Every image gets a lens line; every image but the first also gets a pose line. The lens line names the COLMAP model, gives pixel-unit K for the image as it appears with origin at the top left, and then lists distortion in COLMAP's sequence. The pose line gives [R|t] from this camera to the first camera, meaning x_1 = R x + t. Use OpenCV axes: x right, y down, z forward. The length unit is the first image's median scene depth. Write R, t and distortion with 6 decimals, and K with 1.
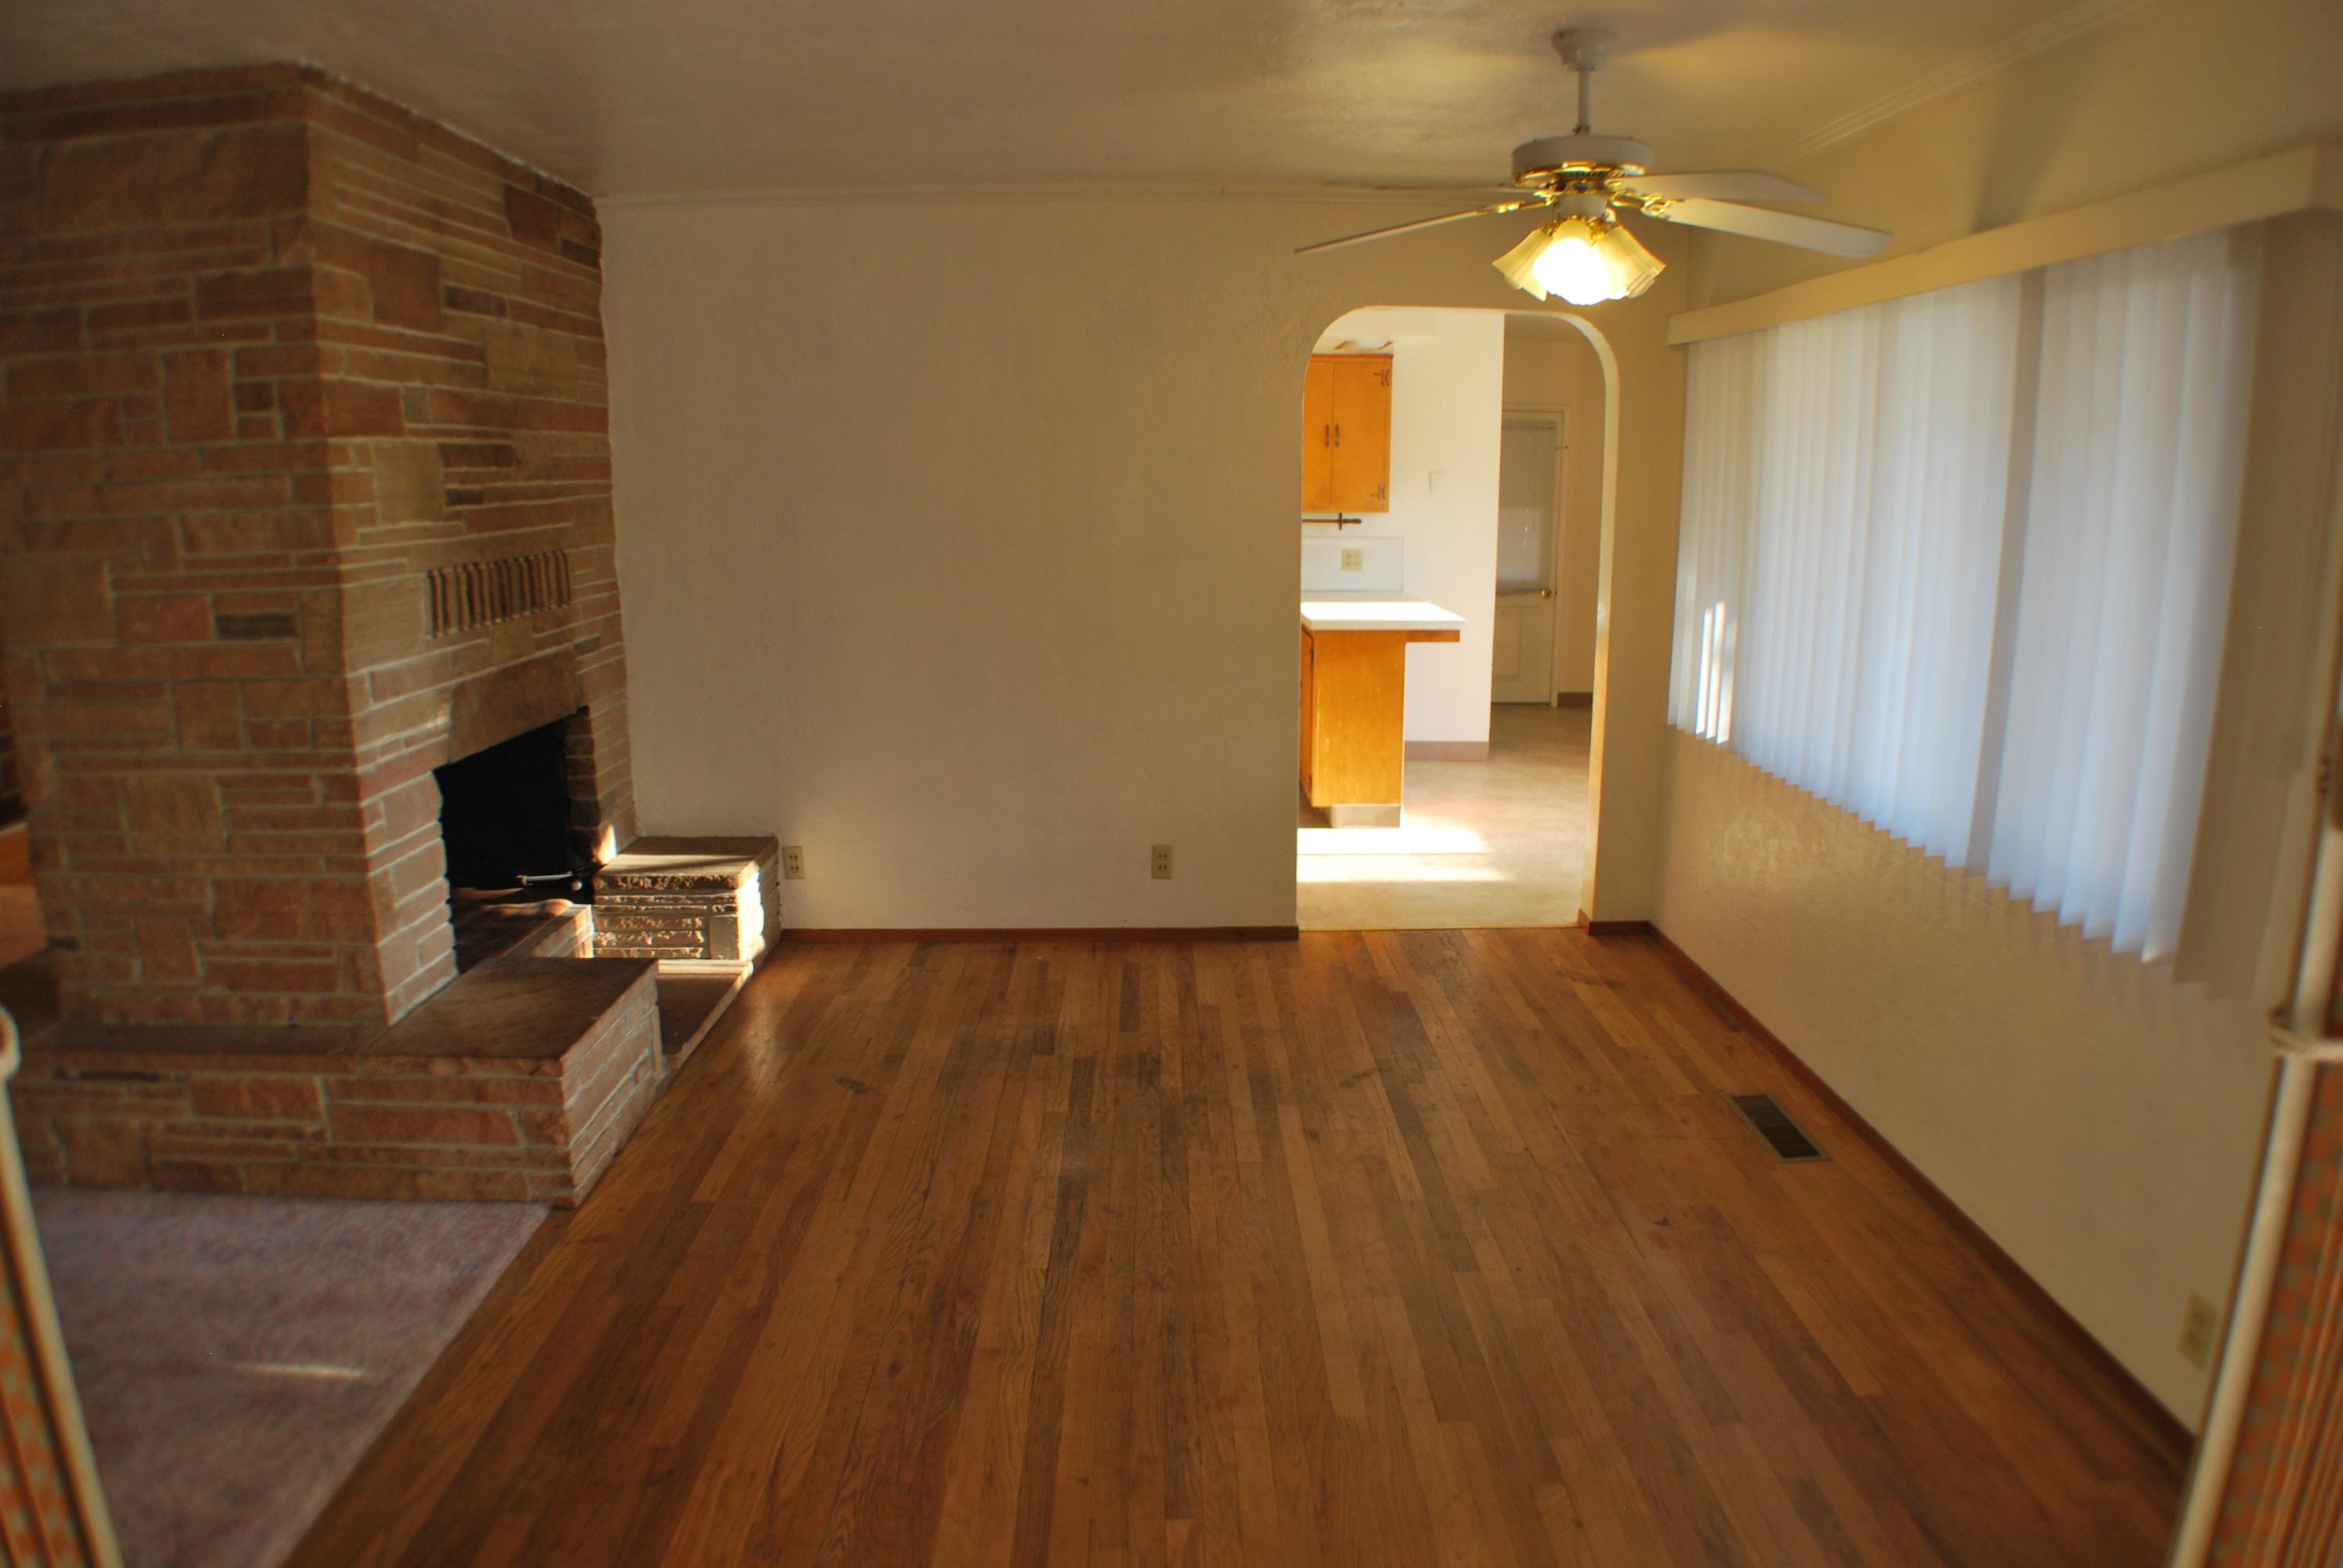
lens RADIAL K [[1464.9, 0, 1179.8], [0, 1464.9, 815.8], [0, 0, 1]] dist [-0.165953, 0.042438]
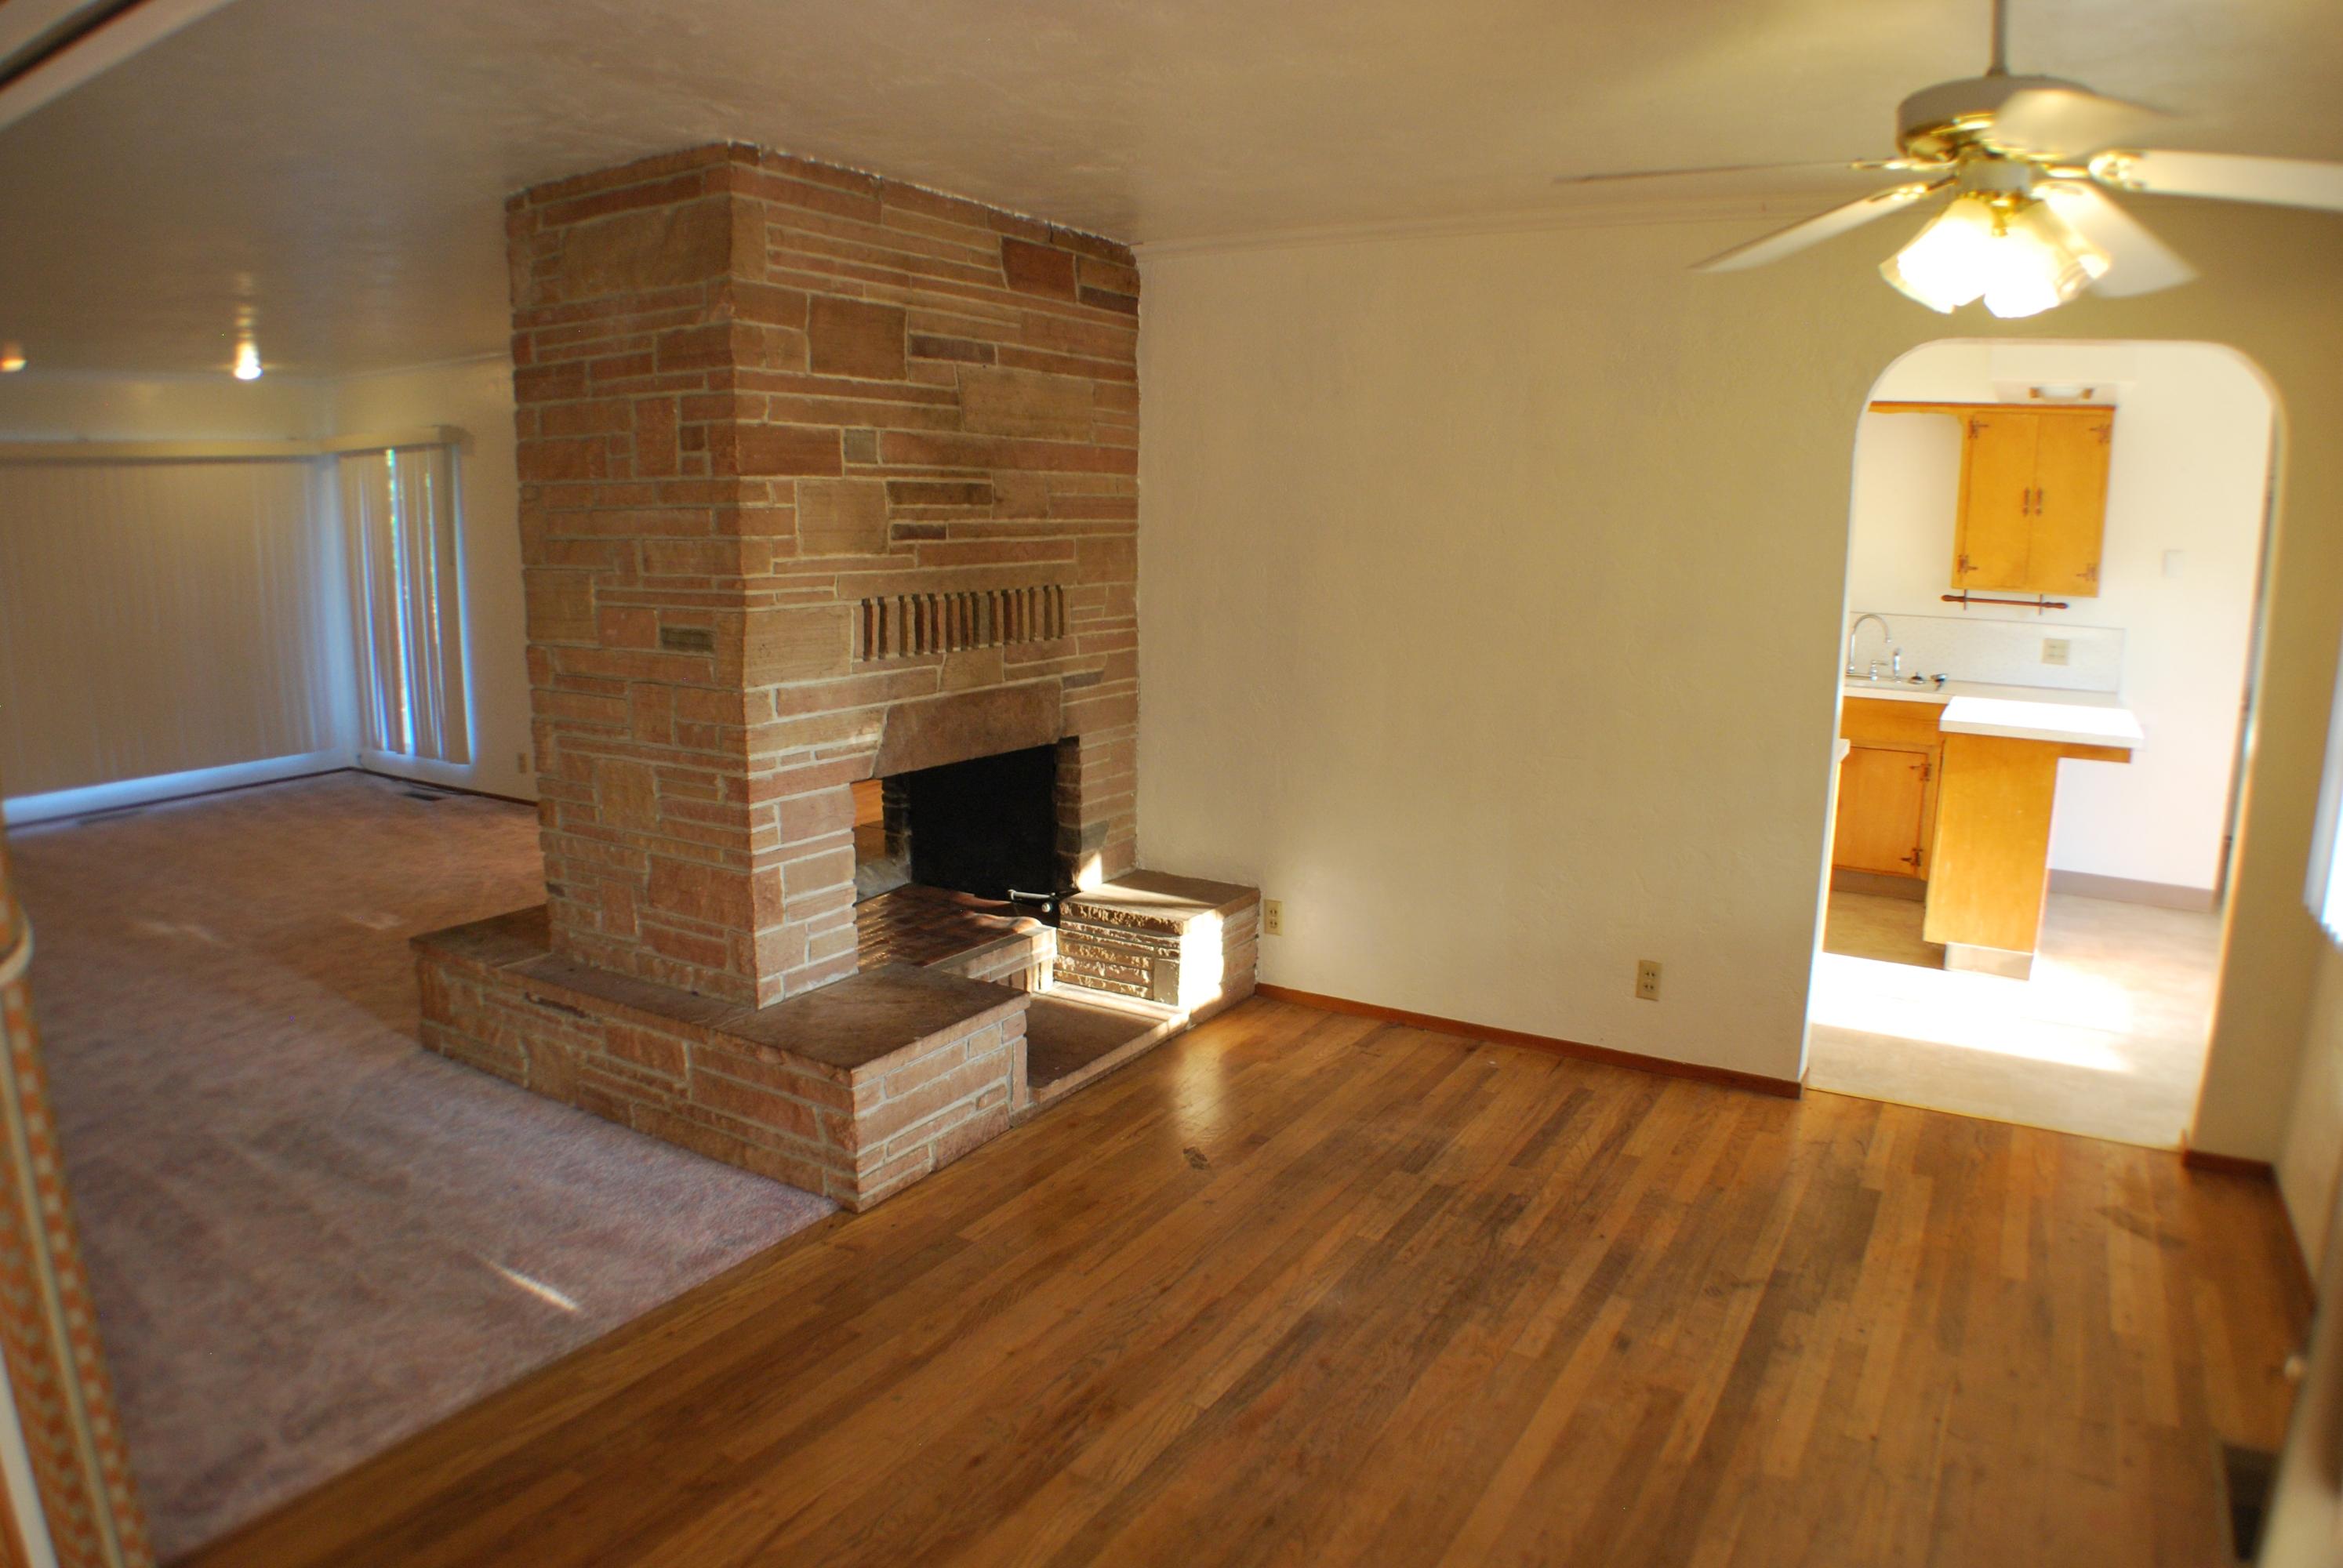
lens RADIAL K [[1464.9, 0, 1179.8], [0, 1464.9, 815.8], [0, 0, 1]] dist [-0.165953, 0.042438]
pose [[0.843395, 0.118247, -0.524120, 0.273988], [-0.134184, 0.990927, 0.007641, -0.050356], [0.520268, 0.063884, 0.851610, 0.178879]]
